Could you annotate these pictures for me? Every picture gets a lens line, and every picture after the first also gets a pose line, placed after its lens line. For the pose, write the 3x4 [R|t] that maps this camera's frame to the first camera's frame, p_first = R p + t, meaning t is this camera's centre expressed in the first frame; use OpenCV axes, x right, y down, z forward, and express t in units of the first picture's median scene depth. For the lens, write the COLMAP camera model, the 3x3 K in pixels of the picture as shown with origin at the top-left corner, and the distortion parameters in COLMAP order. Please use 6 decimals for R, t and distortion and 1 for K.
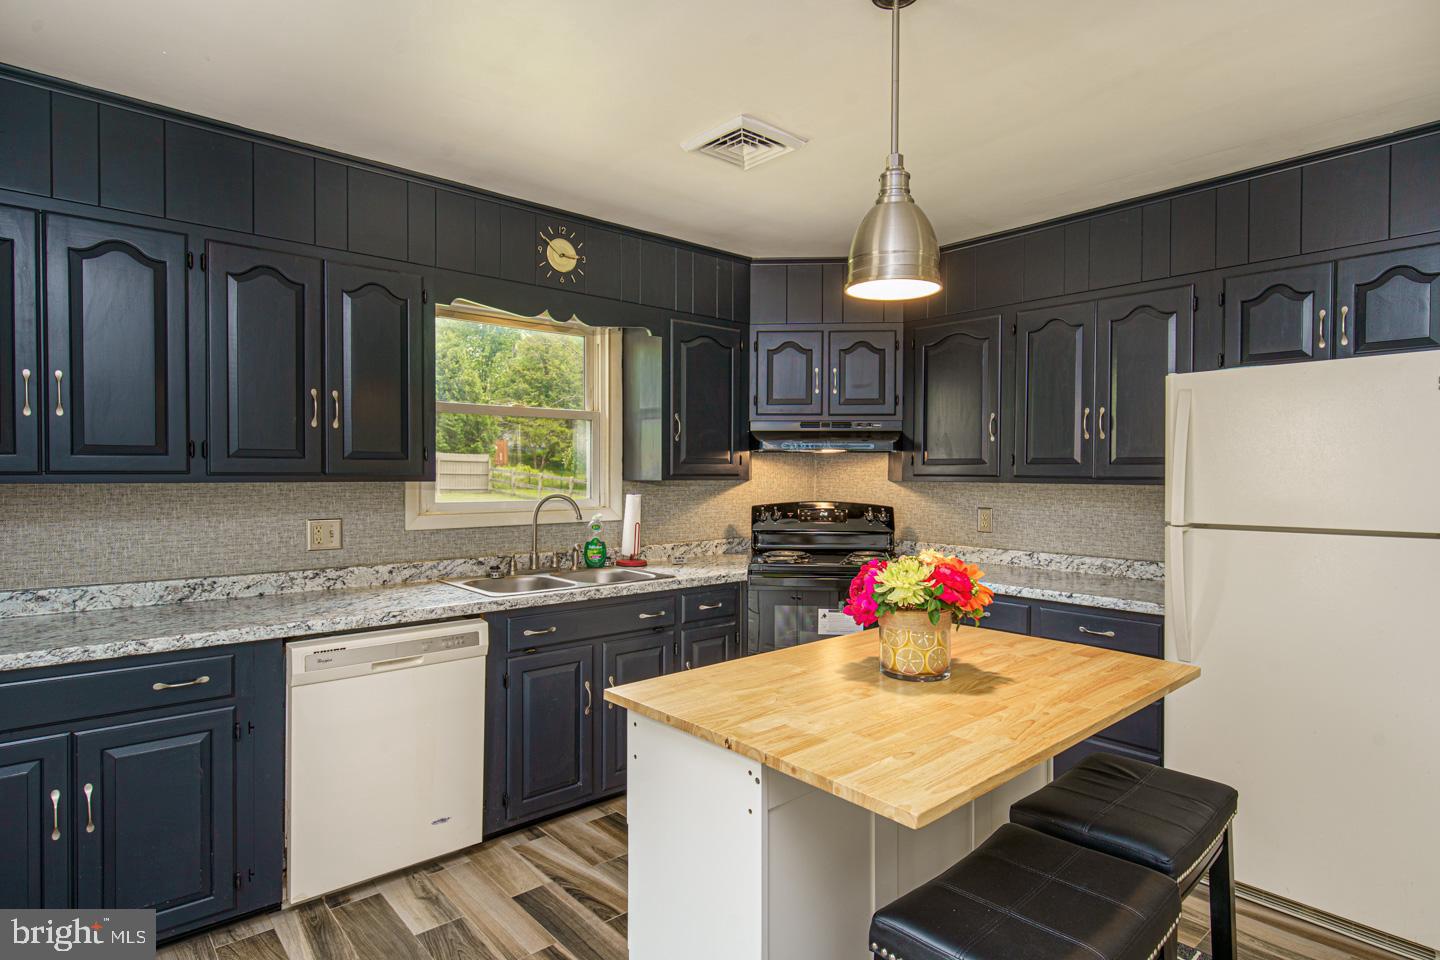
lens RADIAL K [[757.9, 0, 722.7], [0, 757.9, 483.9], [0, 0, 1]] dist [-0.004040, 0.001048]
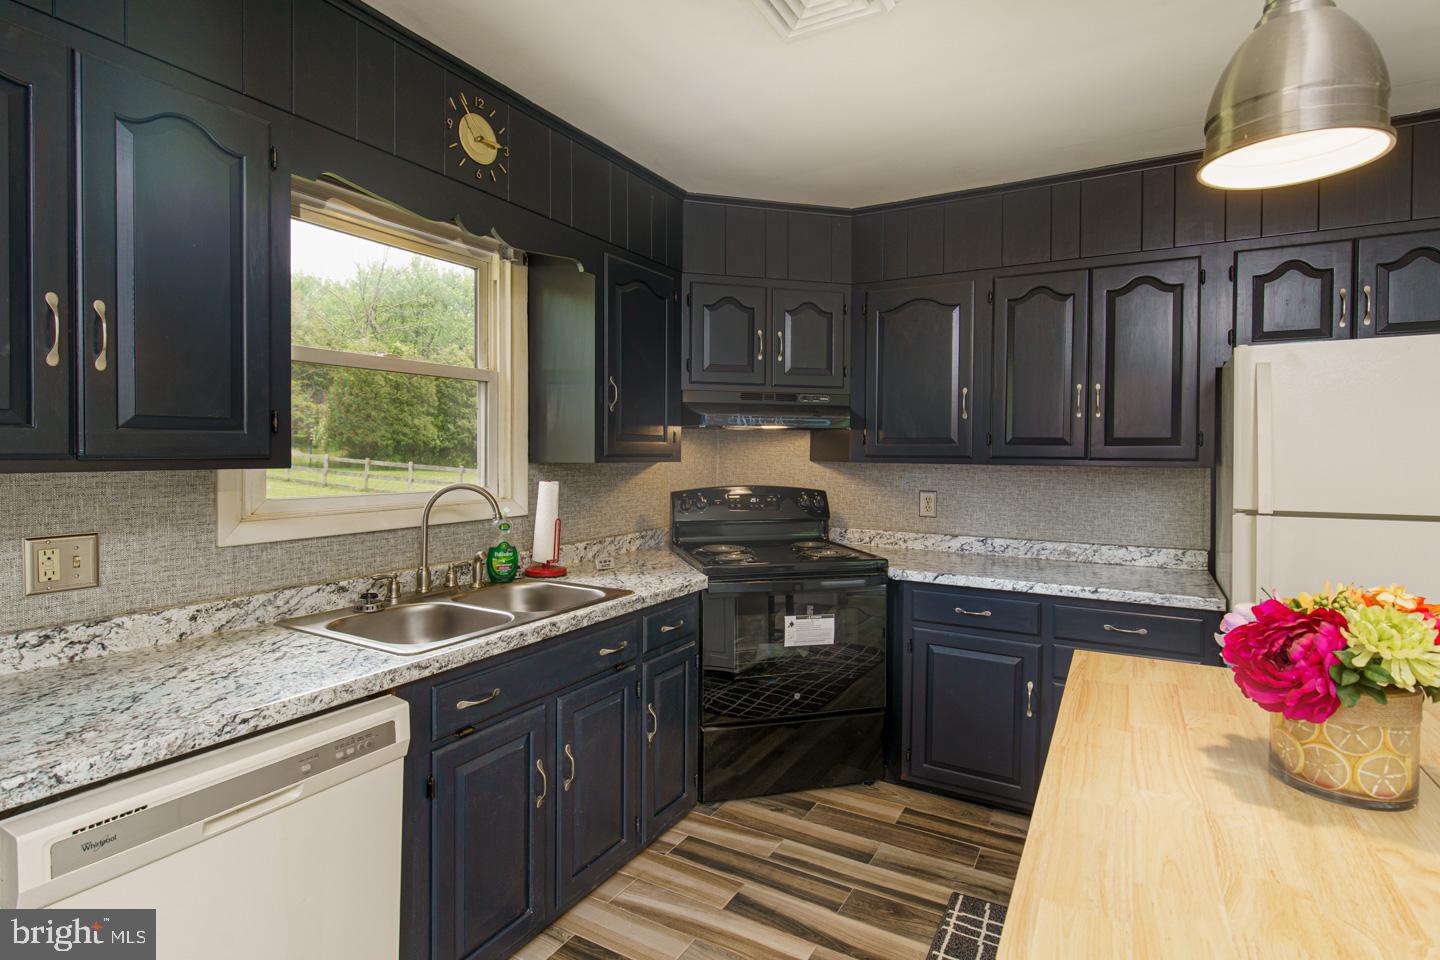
lens RADIAL K [[705.1, 0, 719.4], [0, 705.1, 460.6], [0, 0, 1]] dist [-0.001532, -0.000990]
pose [[0.947997, -0.002624, 0.318268, -0.215282], [0.002746, 0.999996, 0.000067, -0.007690], [-0.318267, 0.000810, 0.948001, 0.329201]]
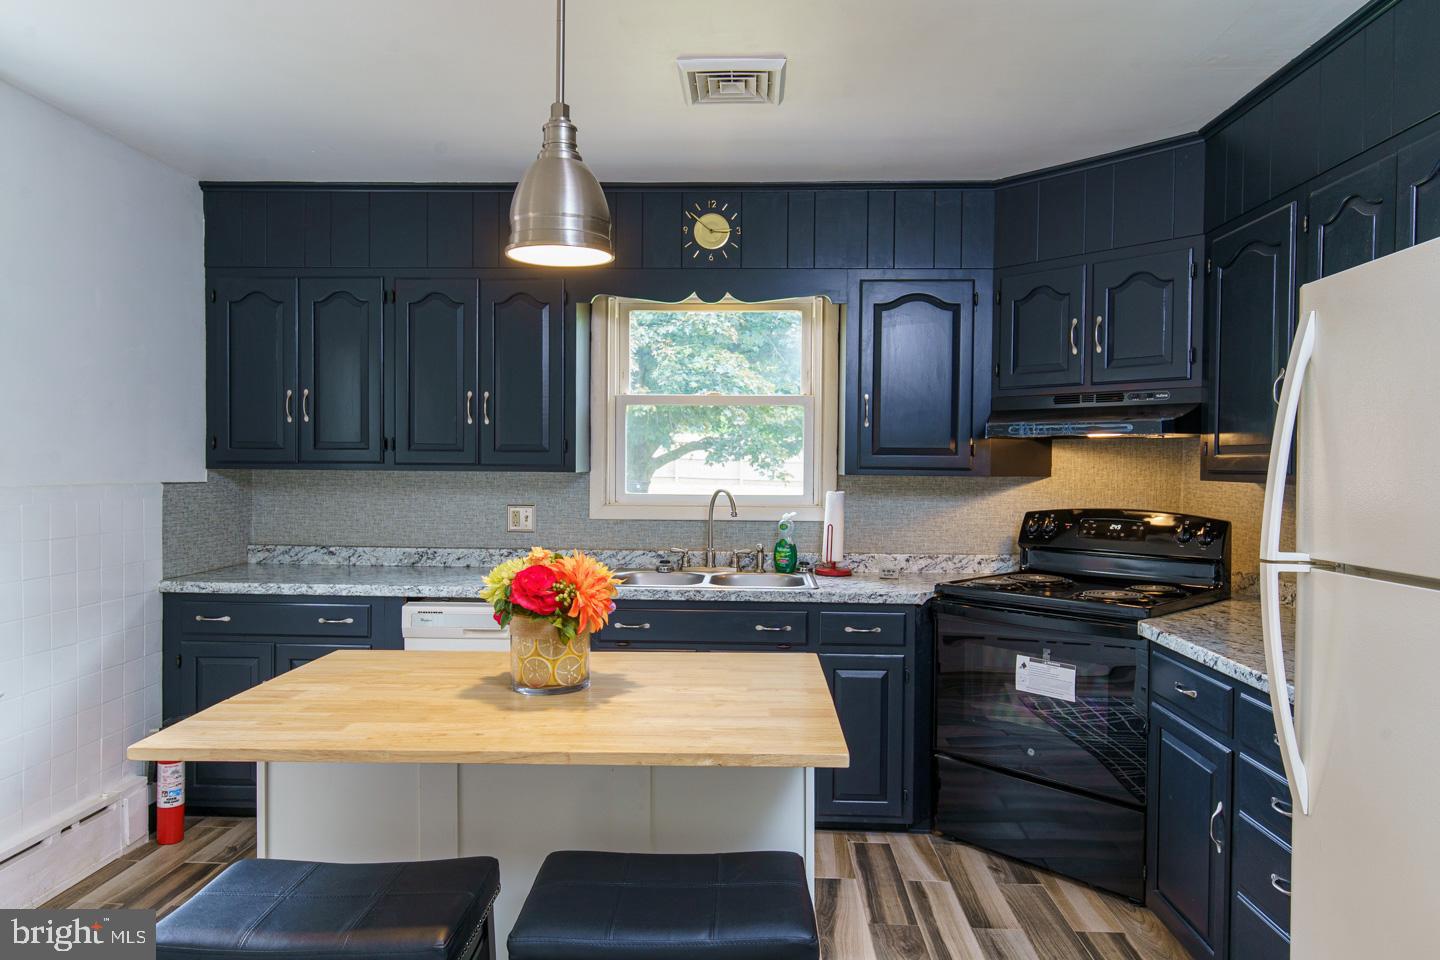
lens RADIAL K [[936.5, 0, 728.7], [0, 936.5, 480.6], [0, 0, 1]] dist [0.012289, 0.002928]
pose [[0.731816, 0.014370, -0.681351, 0.609186], [-0.017064, 0.999851, 0.002759, 0.001130], [0.681289, 0.009607, 0.731952, 0.178691]]
